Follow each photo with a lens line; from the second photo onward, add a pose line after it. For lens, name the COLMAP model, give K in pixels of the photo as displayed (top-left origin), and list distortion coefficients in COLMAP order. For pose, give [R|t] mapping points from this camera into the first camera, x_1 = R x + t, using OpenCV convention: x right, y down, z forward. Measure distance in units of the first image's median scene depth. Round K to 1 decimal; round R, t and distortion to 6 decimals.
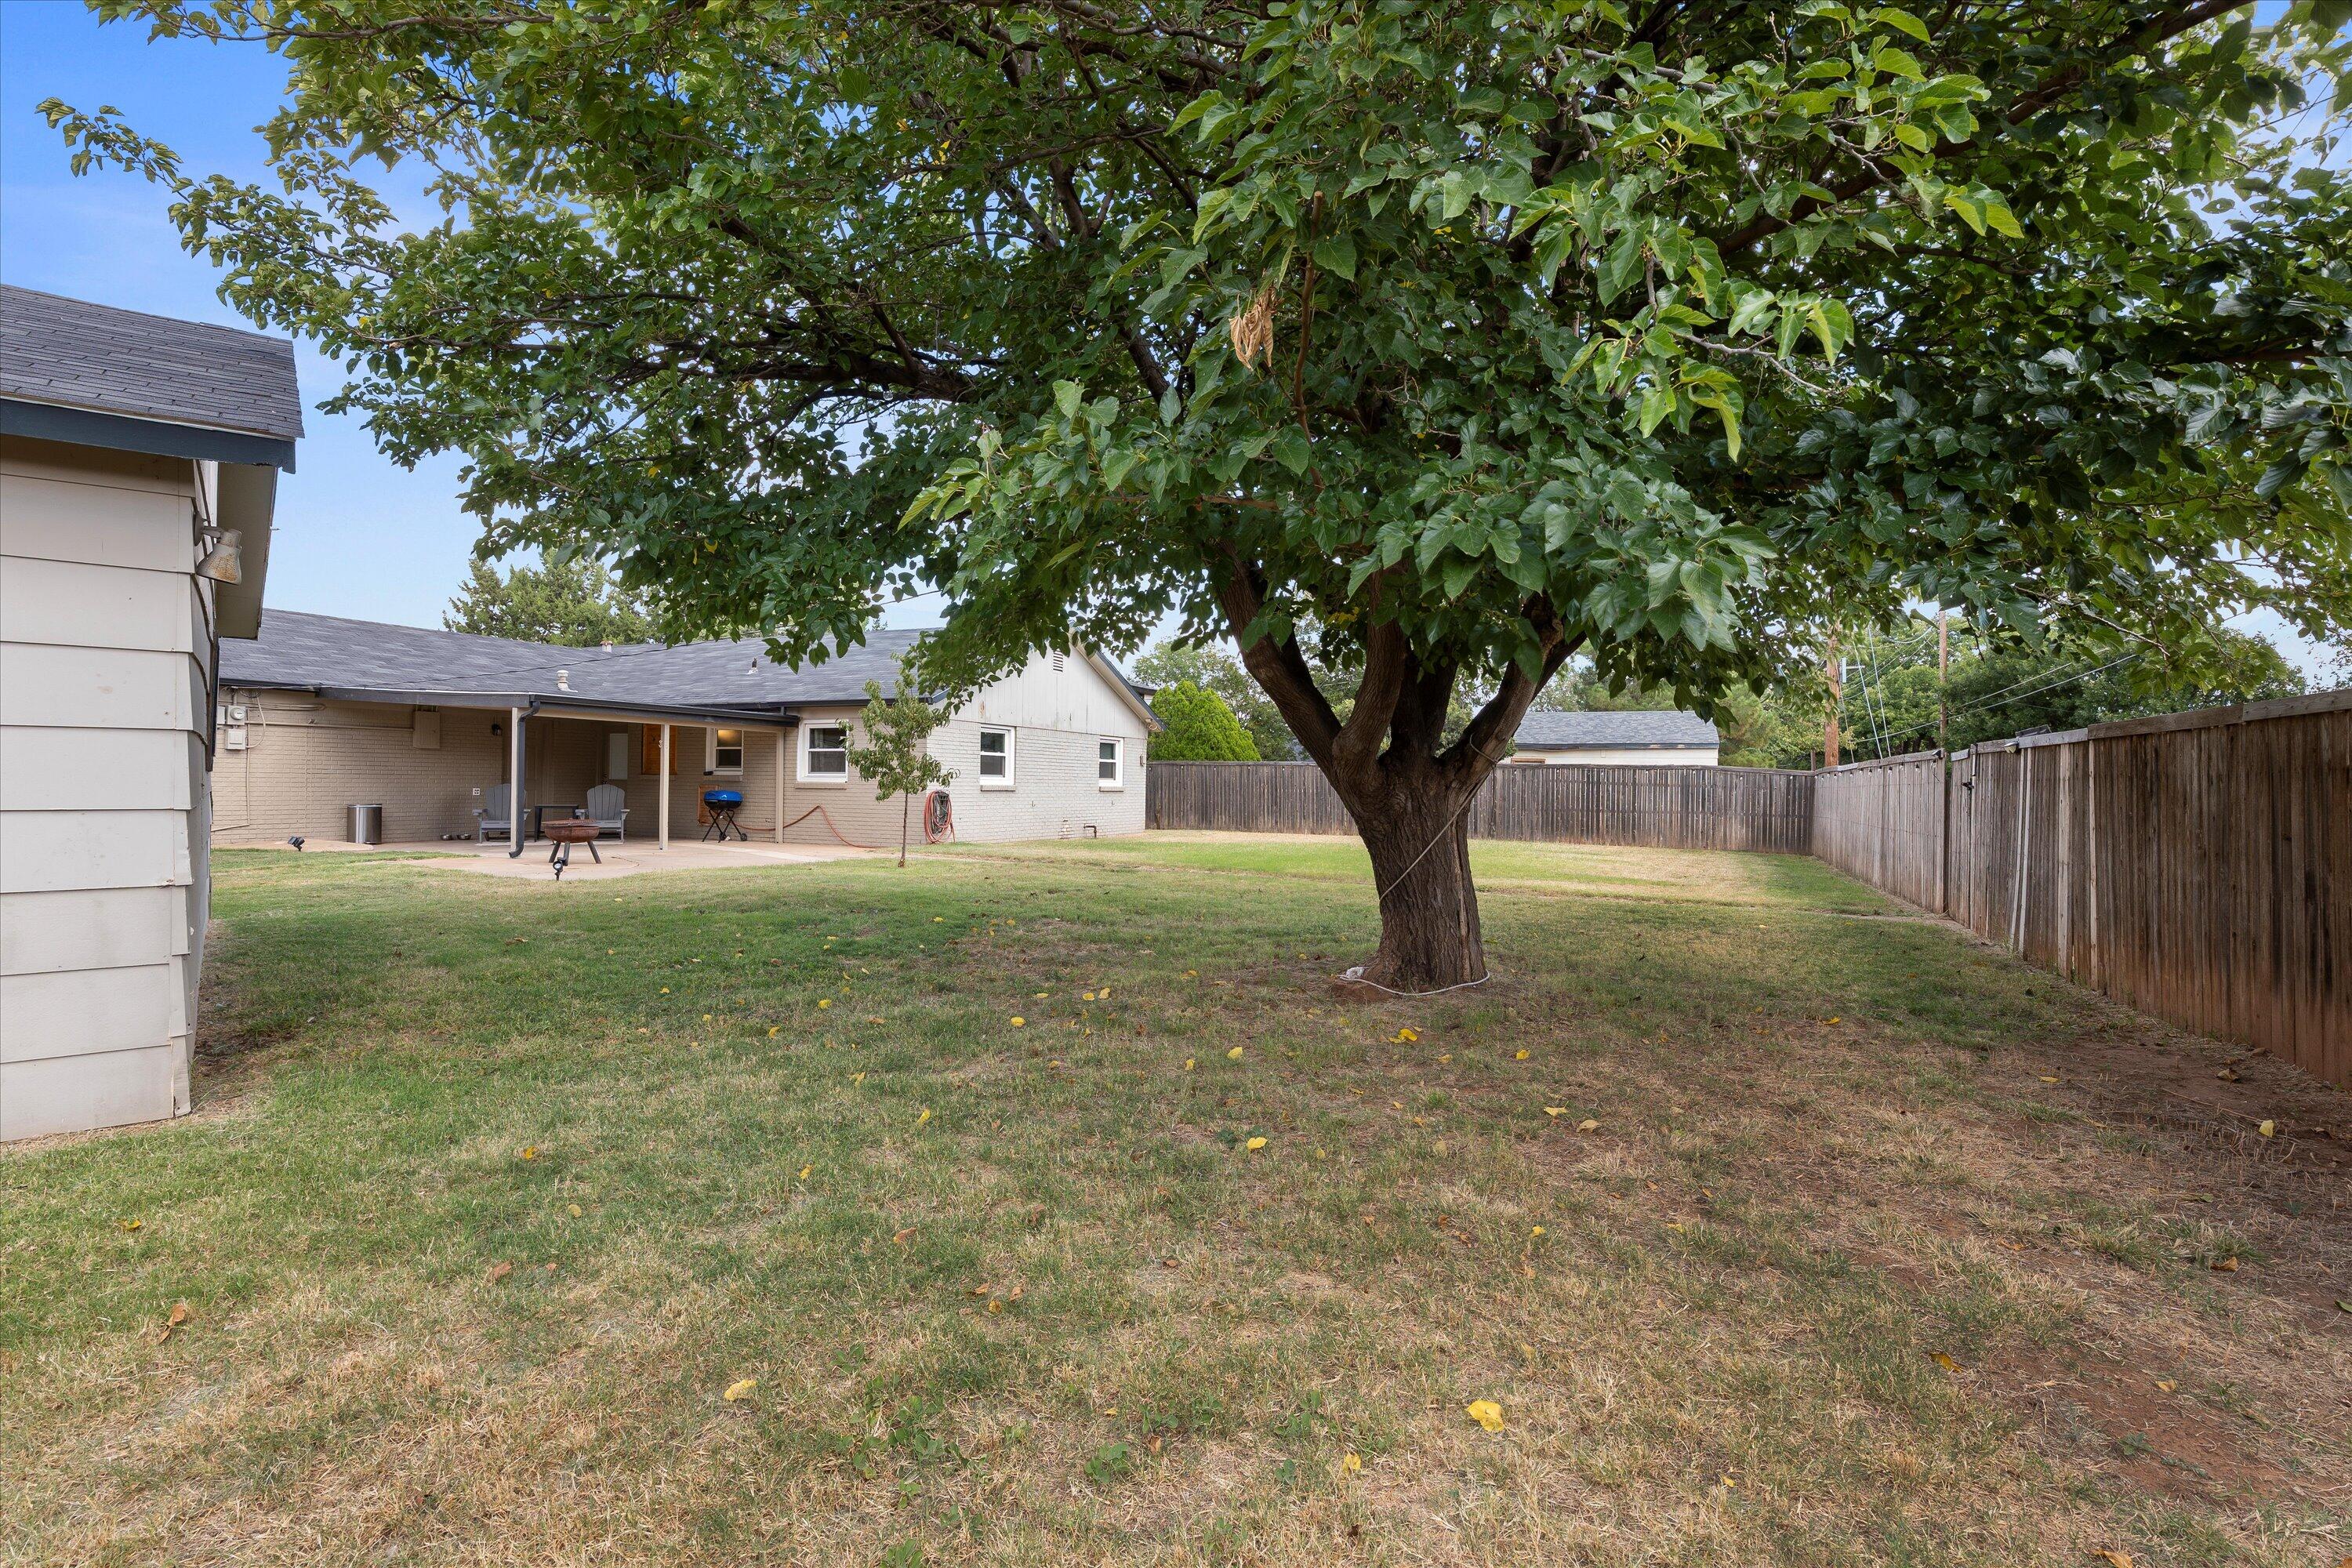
lens RADIAL K [[1100.5, 0, 1167.6], [0, 1100.5, 786.1], [0, 0, 1]] dist [-0.000499, 0.000259]
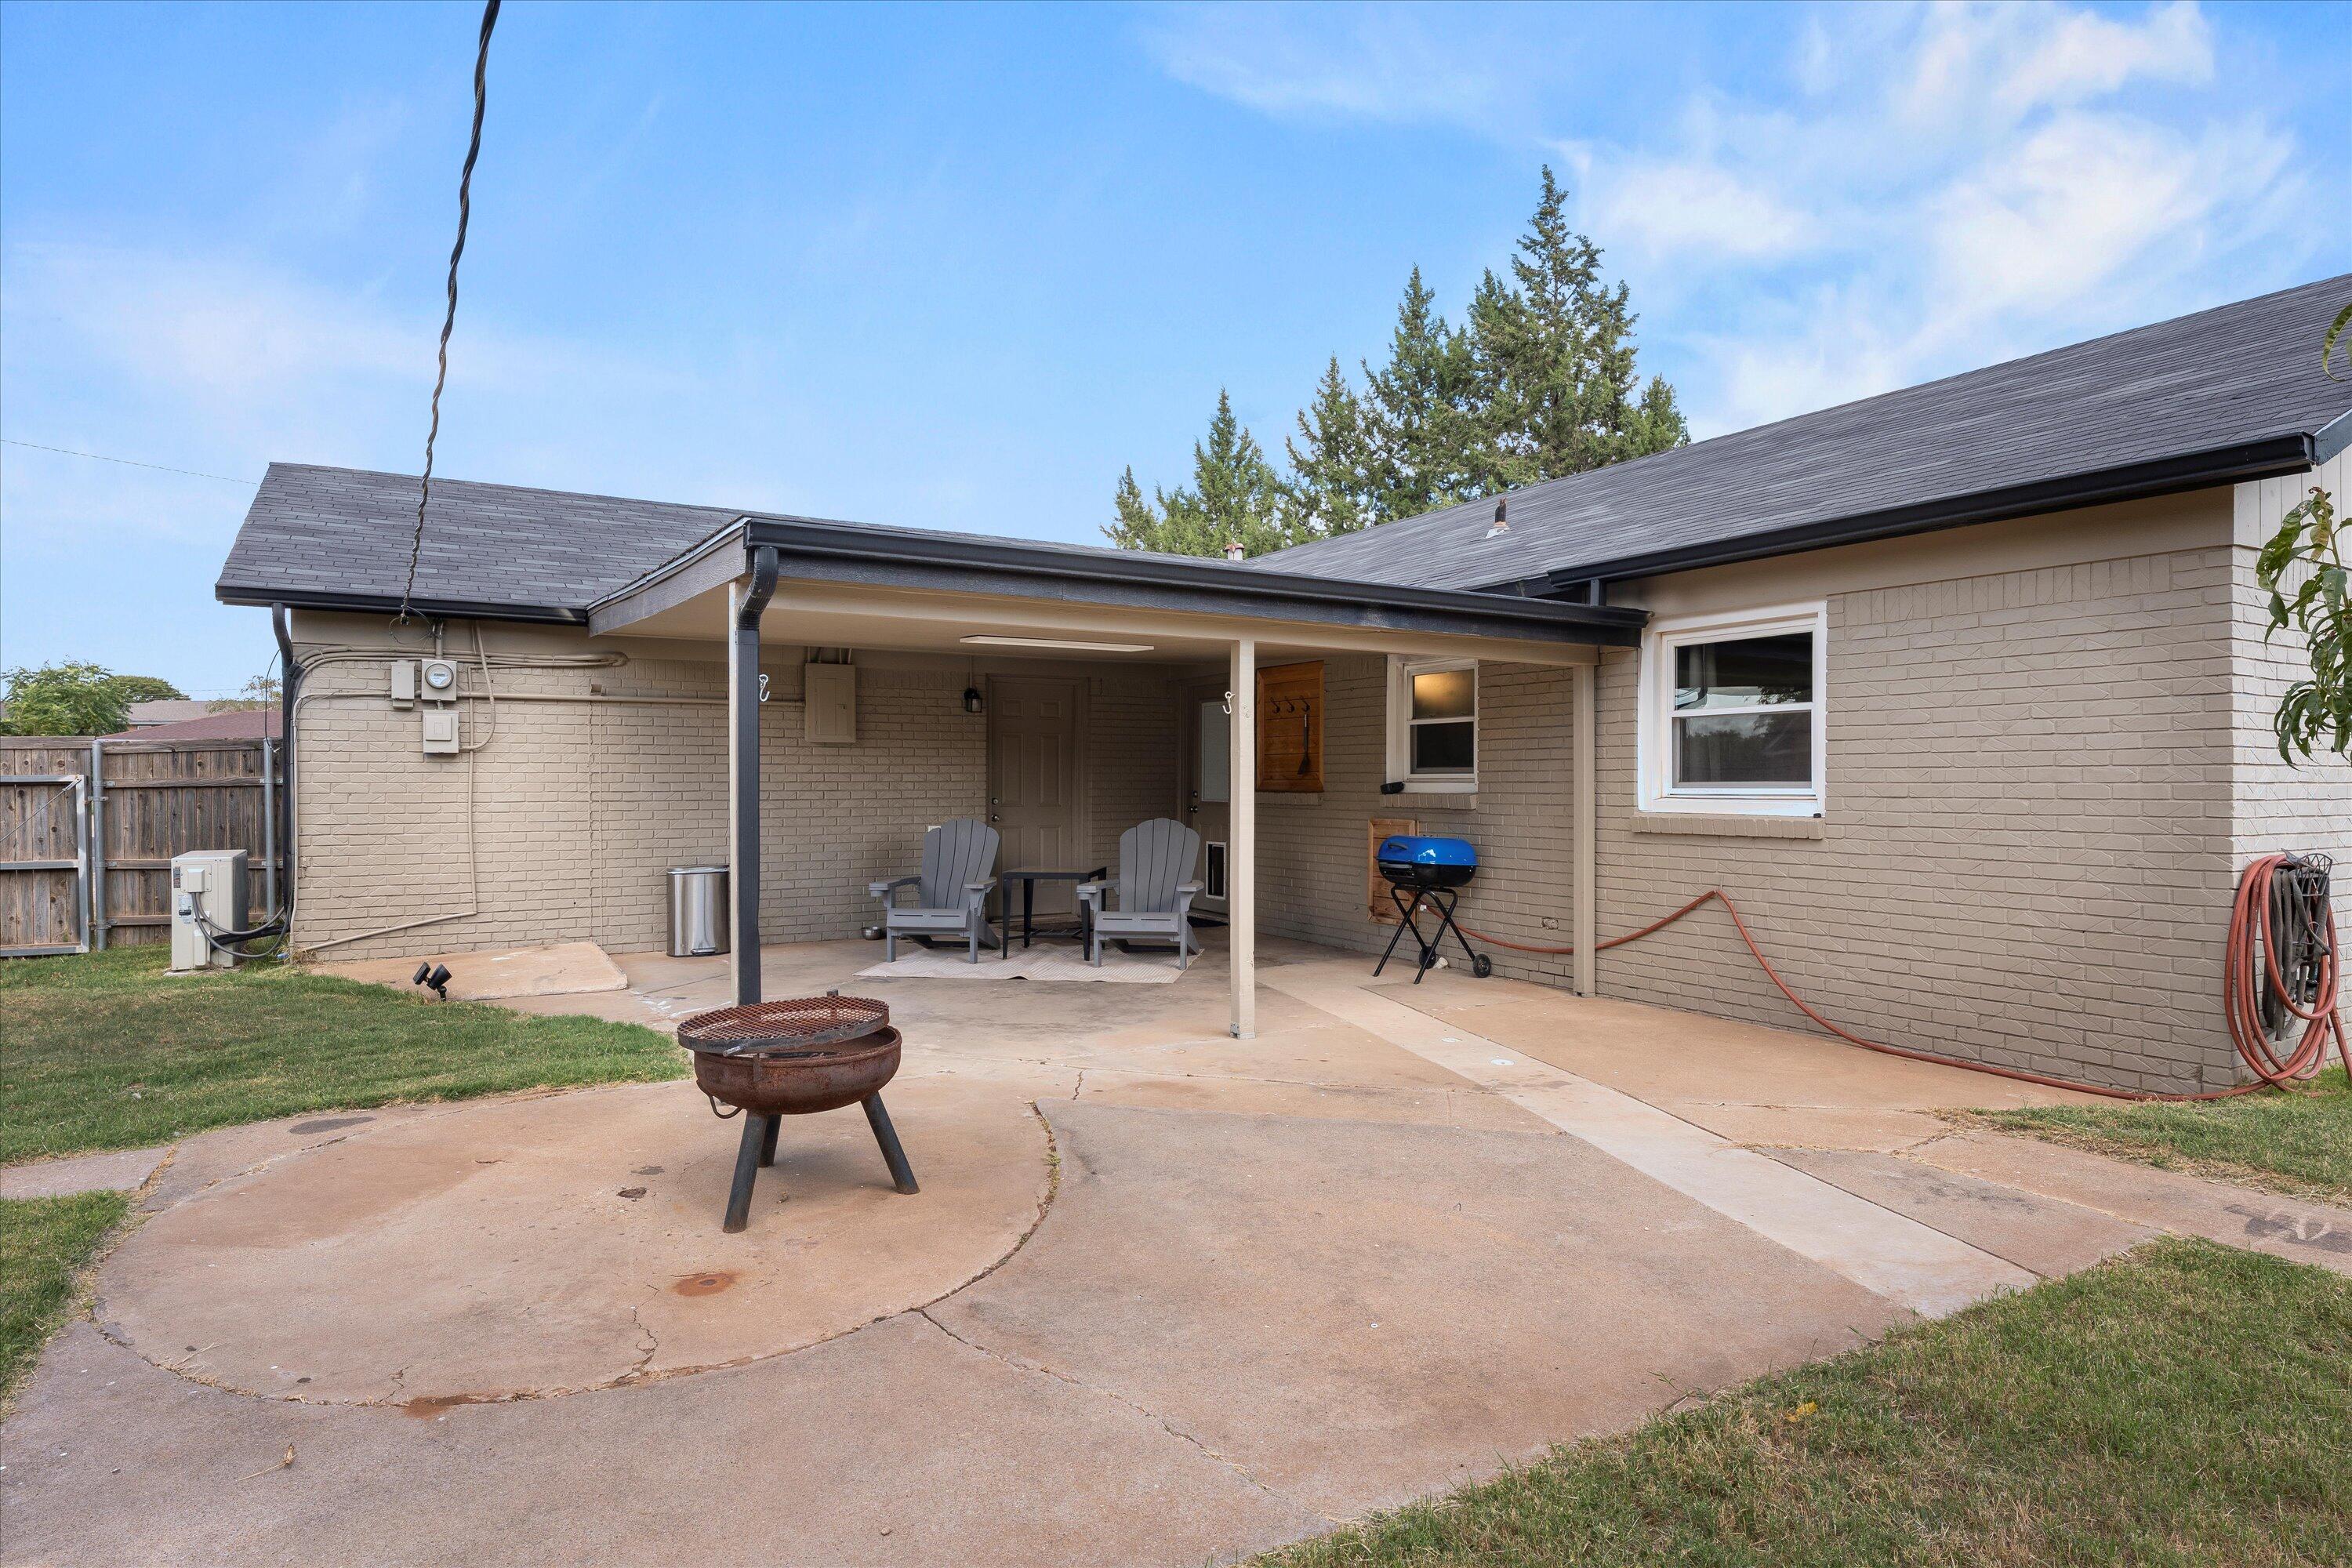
lens RADIAL K [[1100.5, 0, 1167.6], [0, 1100.5, 786.1], [0, 0, 1]] dist [-0.000499, 0.000259]
pose [[0.815555, -0.006781, -0.578640, -0.263875], [0.008340, 0.999965, 0.000036, -0.013368], [0.578619, -0.004855, 0.815583, 0.654544]]
